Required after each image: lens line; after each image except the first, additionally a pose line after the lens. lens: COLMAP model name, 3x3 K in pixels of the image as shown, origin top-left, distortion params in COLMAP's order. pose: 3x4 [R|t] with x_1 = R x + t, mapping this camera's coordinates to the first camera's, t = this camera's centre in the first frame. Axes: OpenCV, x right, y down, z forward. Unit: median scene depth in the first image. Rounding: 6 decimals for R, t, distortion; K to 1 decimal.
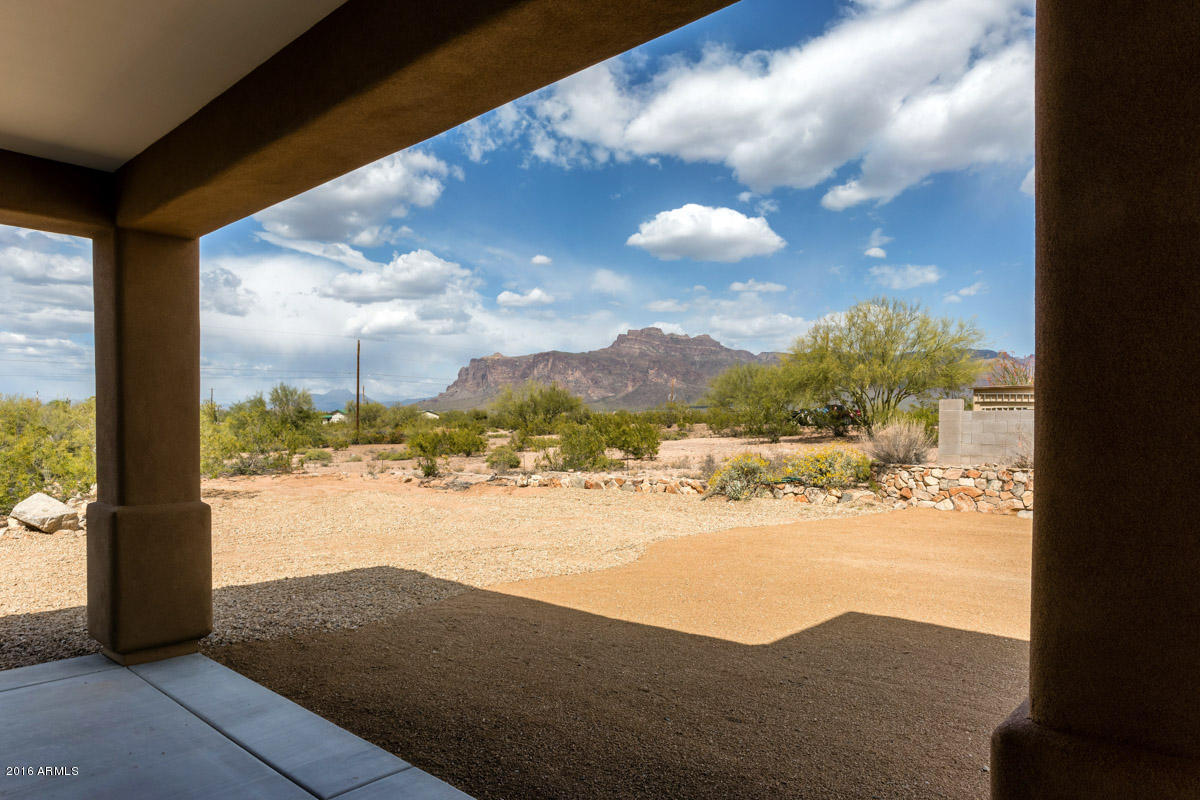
lens RADIAL K [[767.3, 0, 596.5], [0, 767.3, 411.0], [0, 0, 1]] dist [0.011995, 0.001610]
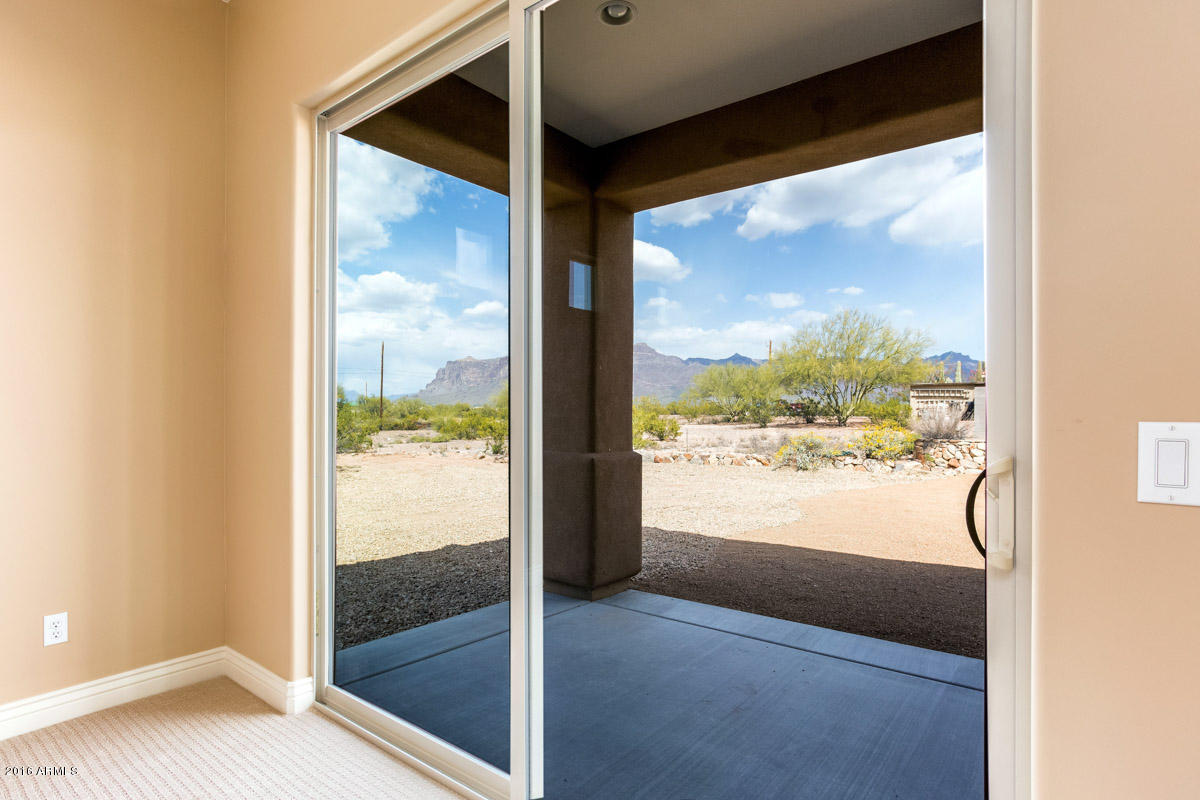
lens RADIAL K [[637.7, 0, 601.5], [0, 637.7, 402.1], [0, 0, 1]] dist [-0.007315, -0.000135]
pose [[0.996726, 0.006465, 0.080593, -0.195648], [-0.005957, 0.999961, -0.006547, 0.016415], [-0.080632, 0.006046, 0.996726, 0.029796]]
